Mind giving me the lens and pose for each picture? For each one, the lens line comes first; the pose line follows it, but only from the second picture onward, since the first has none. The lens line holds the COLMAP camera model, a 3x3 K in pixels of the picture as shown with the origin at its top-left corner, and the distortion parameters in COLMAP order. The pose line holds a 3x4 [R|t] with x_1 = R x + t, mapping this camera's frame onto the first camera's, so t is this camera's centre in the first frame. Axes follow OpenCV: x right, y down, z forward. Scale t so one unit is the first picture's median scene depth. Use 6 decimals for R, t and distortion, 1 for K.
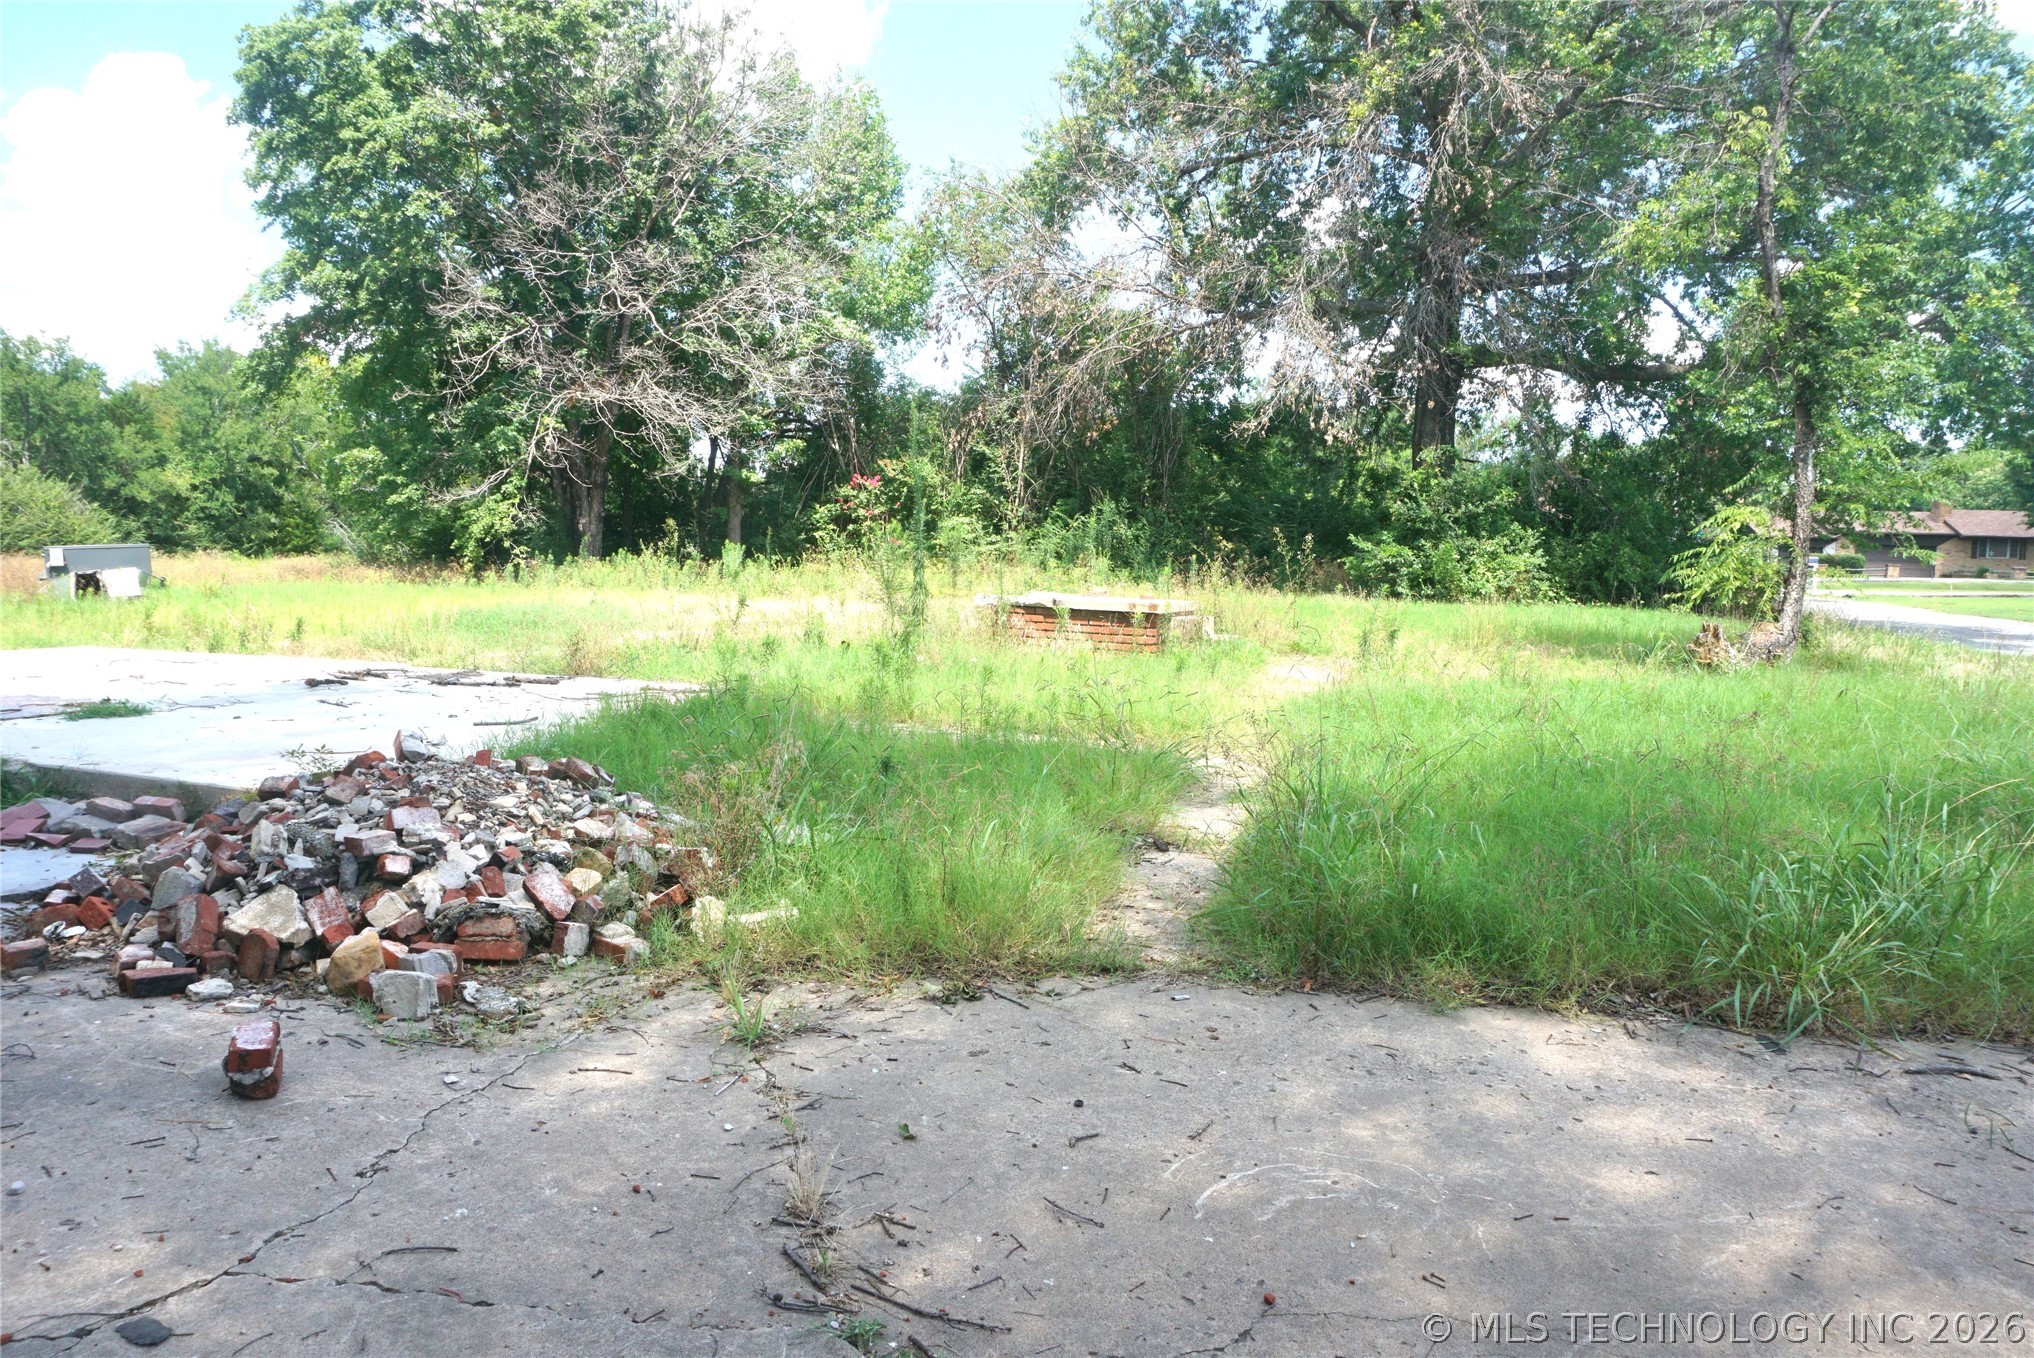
lens RADIAL K [[1382.1, 0, 1023.2], [0, 1382.1, 676.8], [0, 0, 1]] dist [-0.044071, 0.033961]
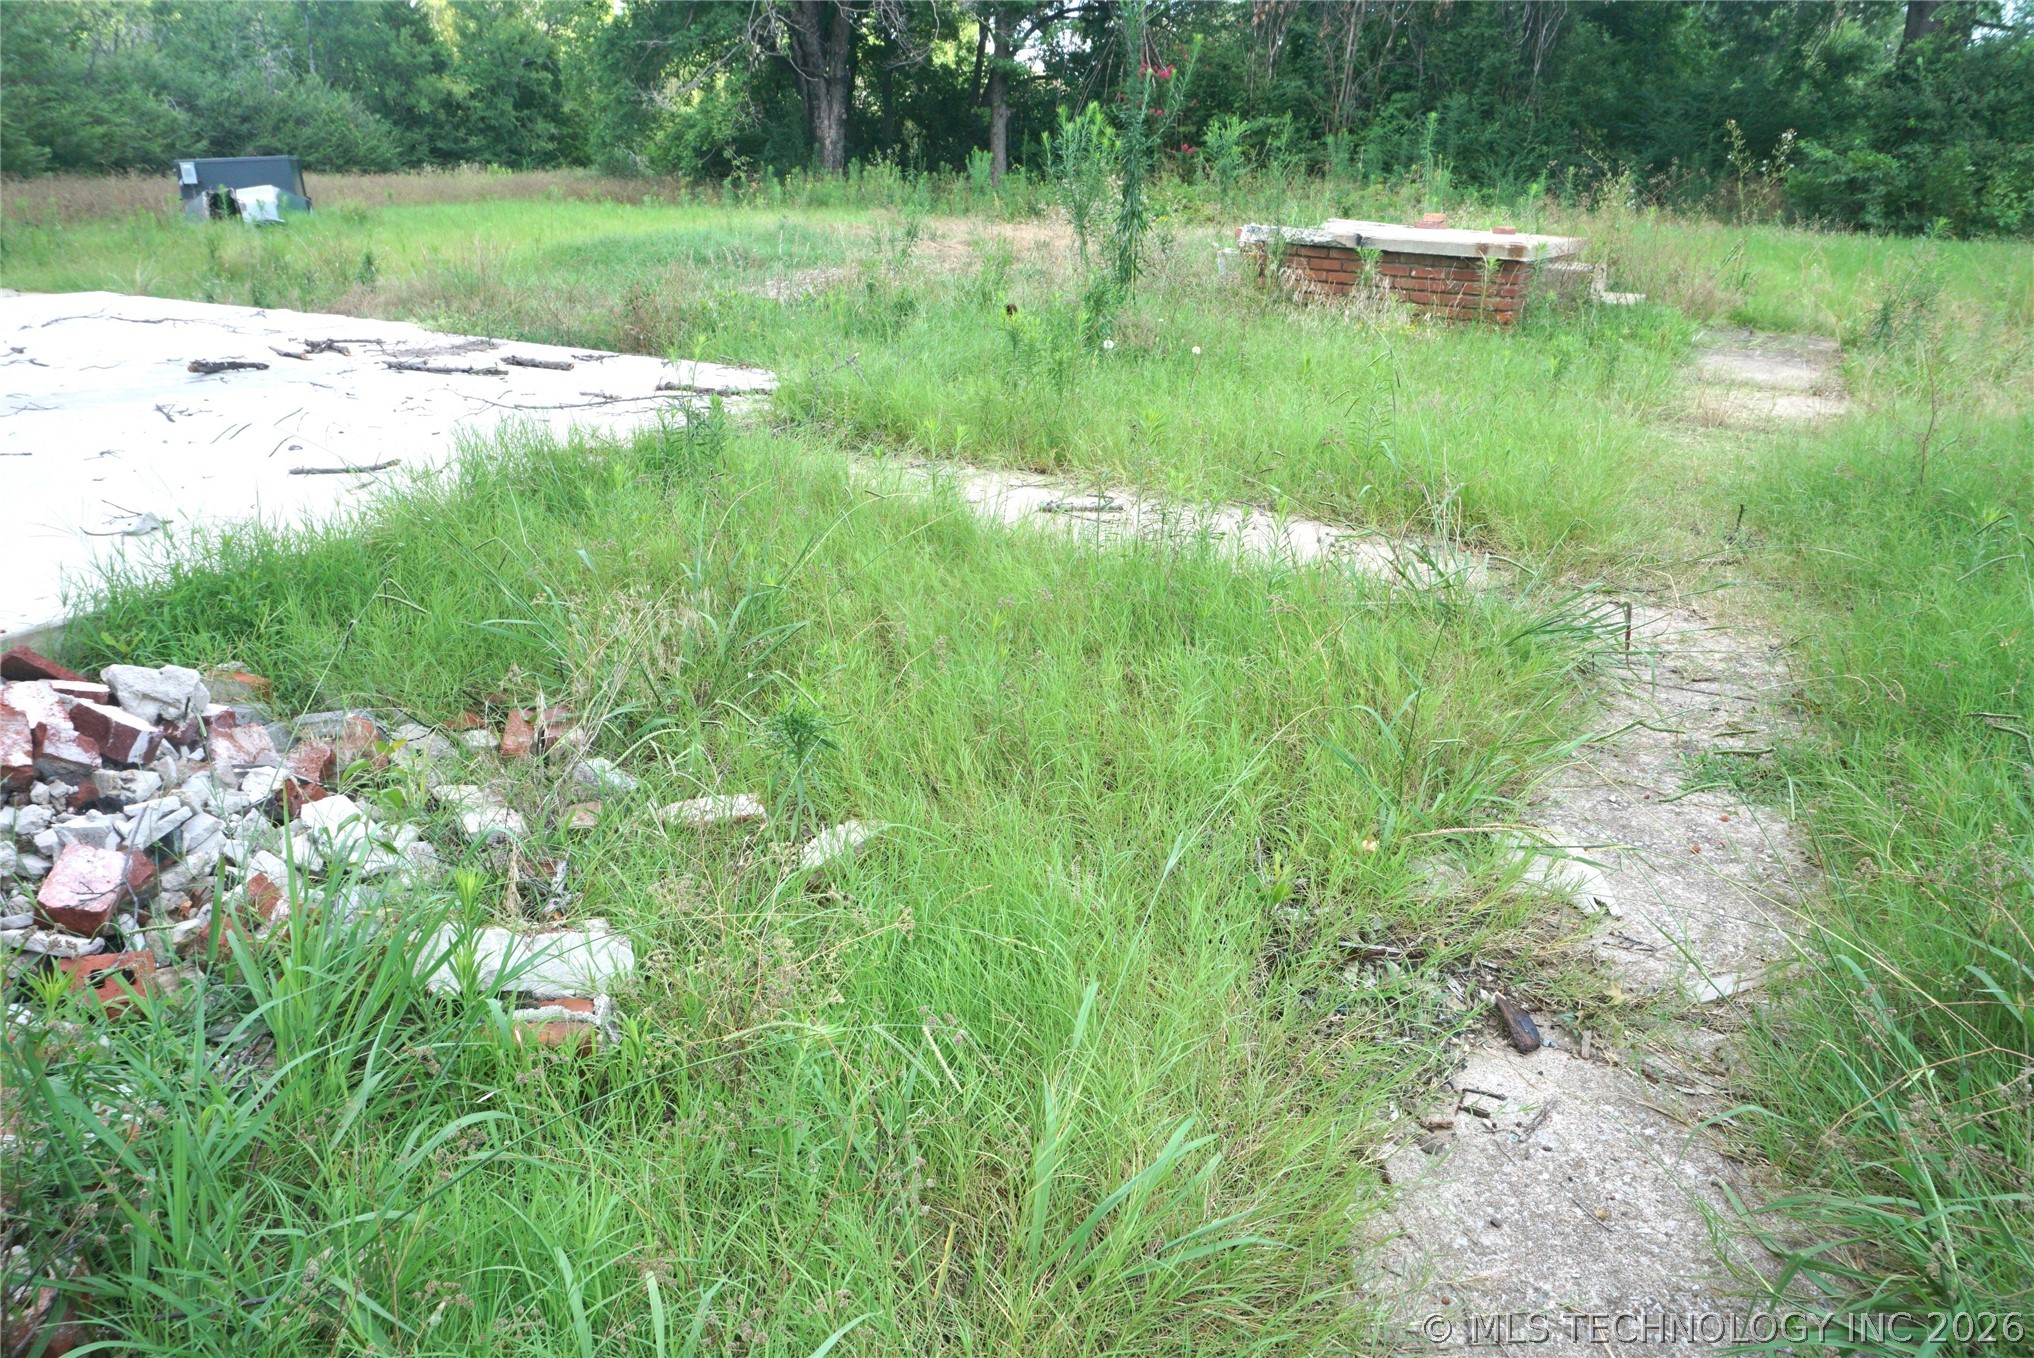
lens RADIAL K [[1382.1, 0, 1008.7], [0, 1382.1, 685.8], [0, 0, 1]] dist [-0.044071, 0.033961]
pose [[0.973011, 0.078862, -0.216867, 0.008103], [-0.017489, 0.962290, 0.271461, -0.010372], [0.230097, -0.260342, 0.937698, 0.125657]]
